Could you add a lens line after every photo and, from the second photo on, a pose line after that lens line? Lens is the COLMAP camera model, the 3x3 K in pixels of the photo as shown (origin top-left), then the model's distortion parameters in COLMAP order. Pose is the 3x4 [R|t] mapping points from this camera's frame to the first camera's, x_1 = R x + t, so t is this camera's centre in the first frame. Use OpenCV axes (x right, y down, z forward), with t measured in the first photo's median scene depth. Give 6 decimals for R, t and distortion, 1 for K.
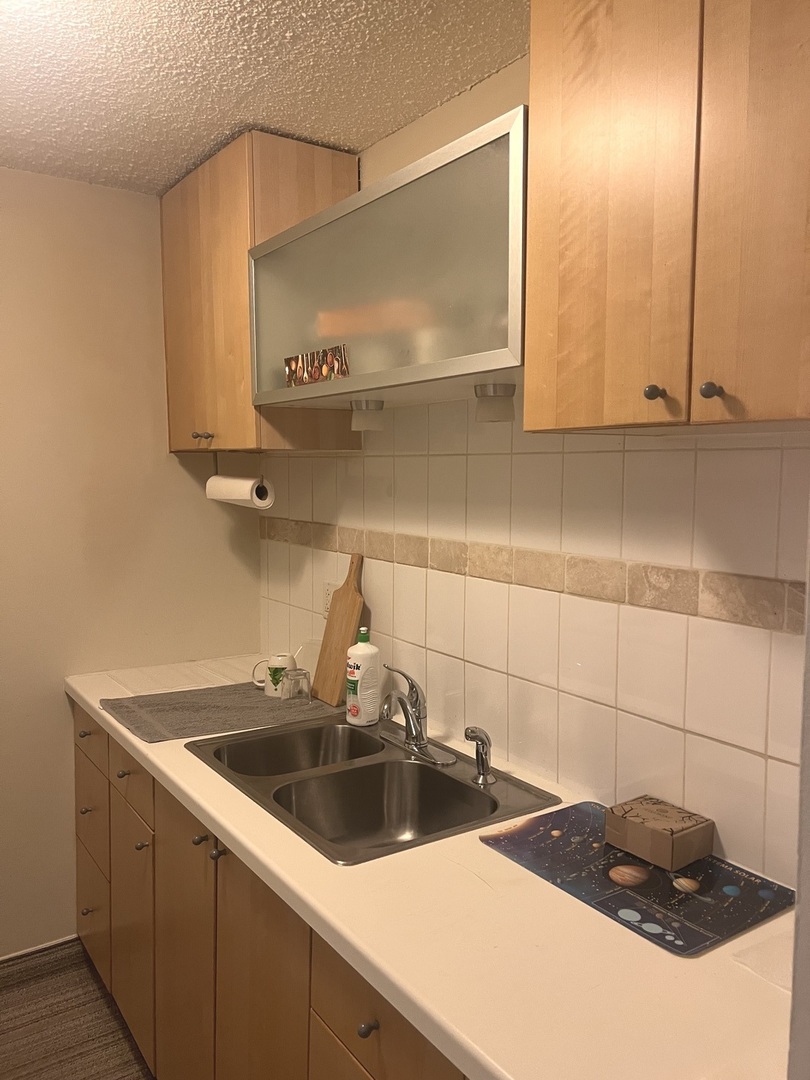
lens RADIAL K [[823.9, 0, 409.2], [0, 823.9, 538.8], [0, 0, 1]] dist [0.056219, -0.035385]
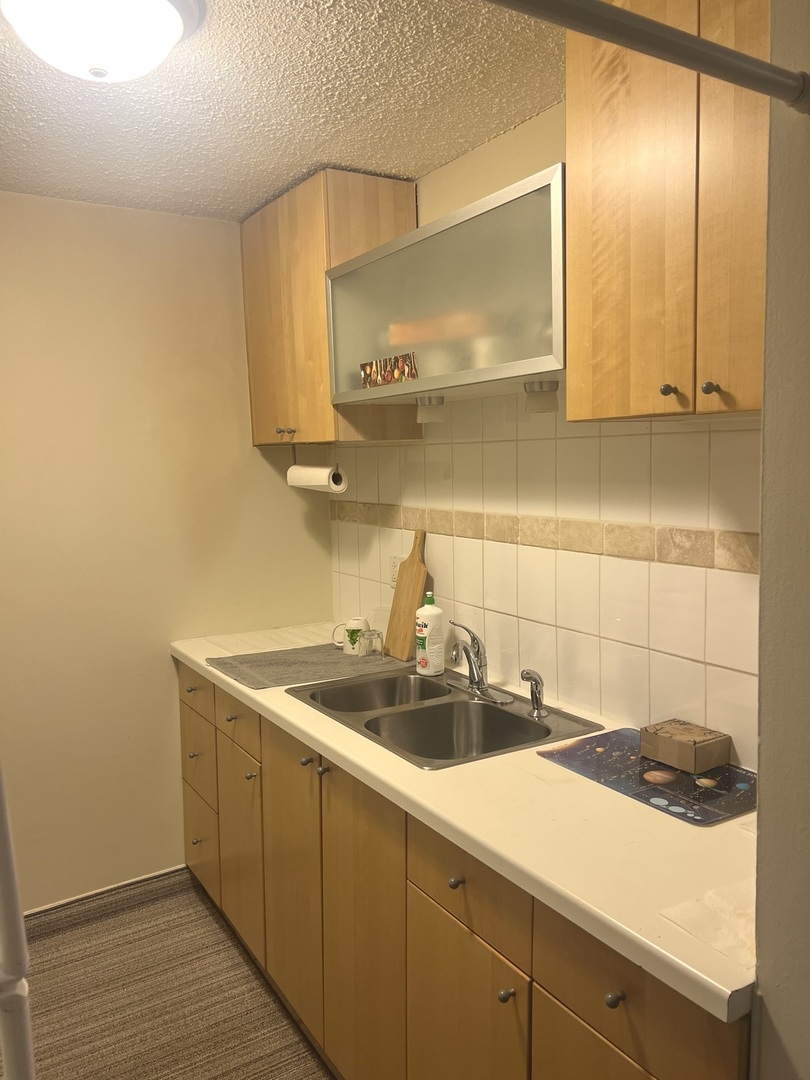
lens RADIAL K [[823.9, 0, 404.5], [0, 823.9, 537.1], [0, 0, 1]] dist [0.056219, -0.035385]
pose [[0.998252, -0.022779, -0.054528, -0.030433], [0.023562, 0.999628, 0.013757, 0.015723], [0.054194, -0.015018, 0.998417, -0.190790]]
